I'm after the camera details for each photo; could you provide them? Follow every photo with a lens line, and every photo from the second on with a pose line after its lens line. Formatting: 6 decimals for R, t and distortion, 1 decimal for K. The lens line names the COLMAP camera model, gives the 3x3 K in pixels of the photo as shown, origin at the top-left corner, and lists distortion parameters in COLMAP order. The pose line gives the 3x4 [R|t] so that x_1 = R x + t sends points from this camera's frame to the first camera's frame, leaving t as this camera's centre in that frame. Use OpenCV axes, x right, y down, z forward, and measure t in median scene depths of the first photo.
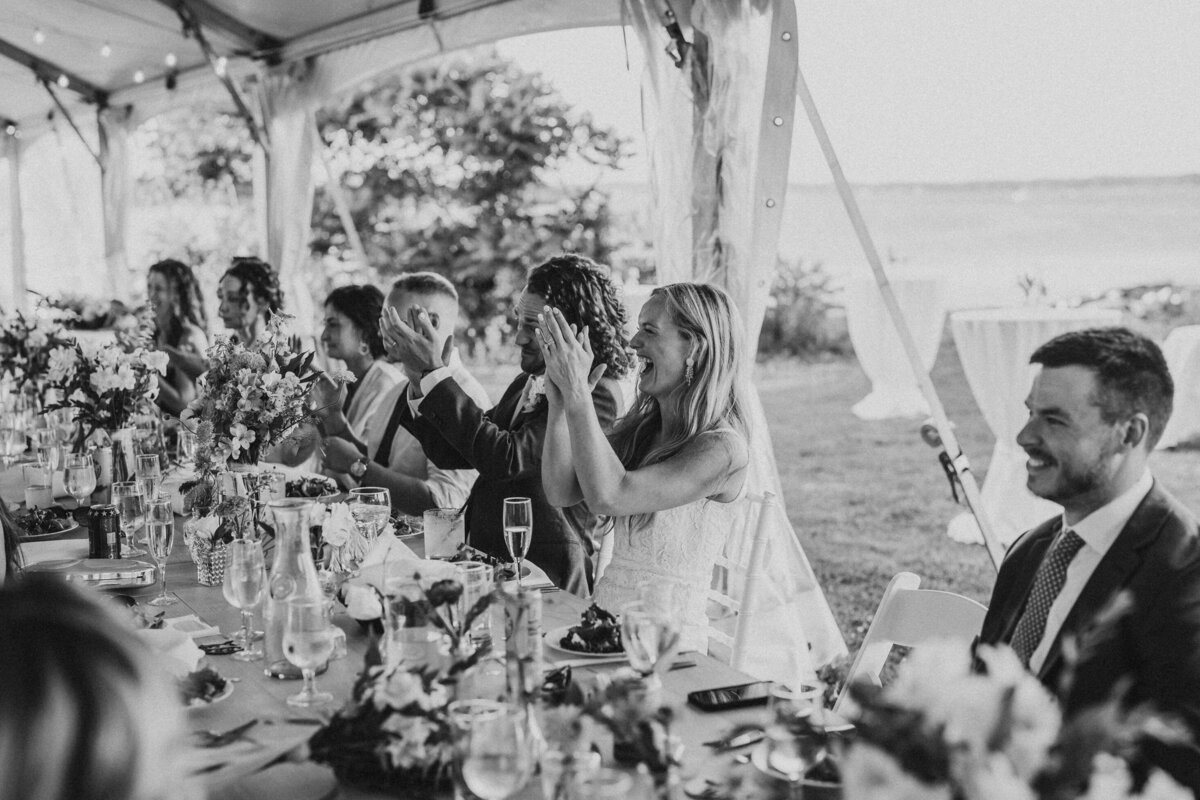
lens RADIAL K [[1709.3, 0, 600.0], [0, 1709.3, 400.0], [0, 0, 1]] dist [-0.119459, 0.896499]
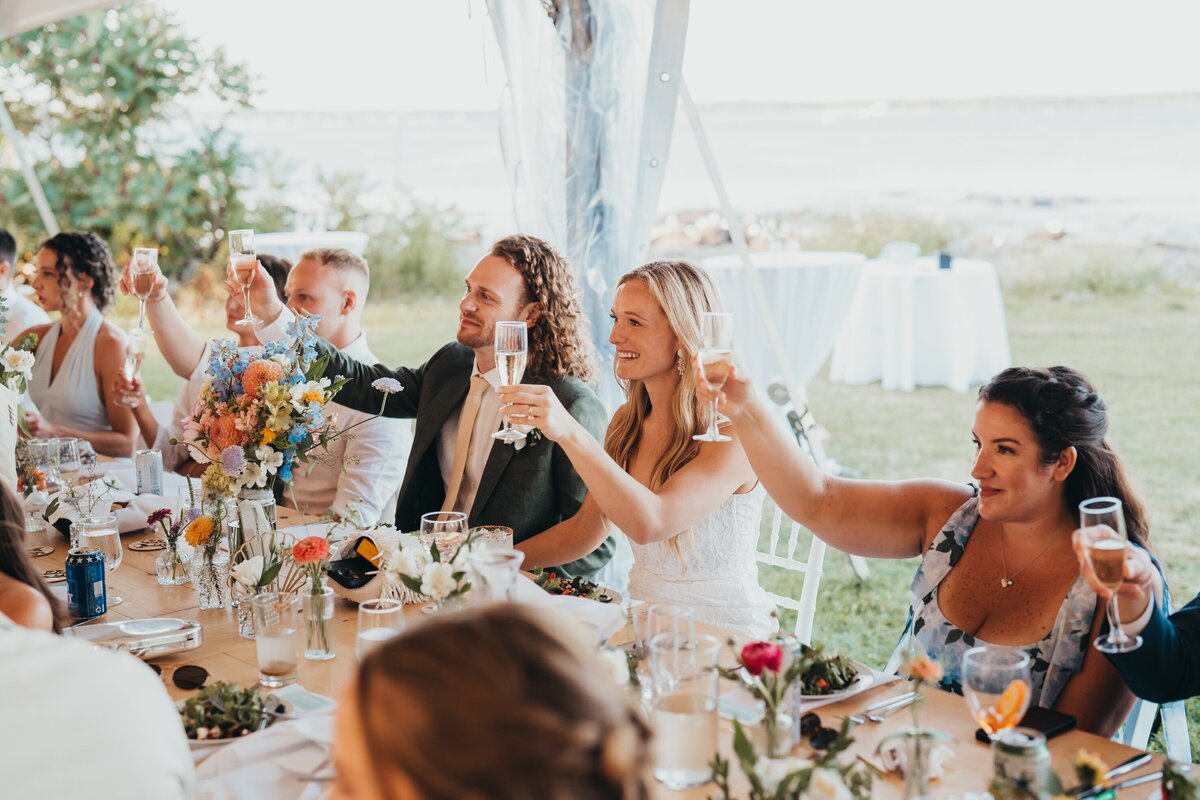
lens RADIAL K [[1669.6, 0, 600.0], [0, 1669.6, 400.0], [0, 0, 1]] dist [-0.113623, 0.693269]
pose [[0.959952, -0.044749, 0.276569, -0.182472], [0.032056, 0.998222, 0.050251, -0.029296], [-0.278326, -0.039373, 0.959679, 0.103533]]
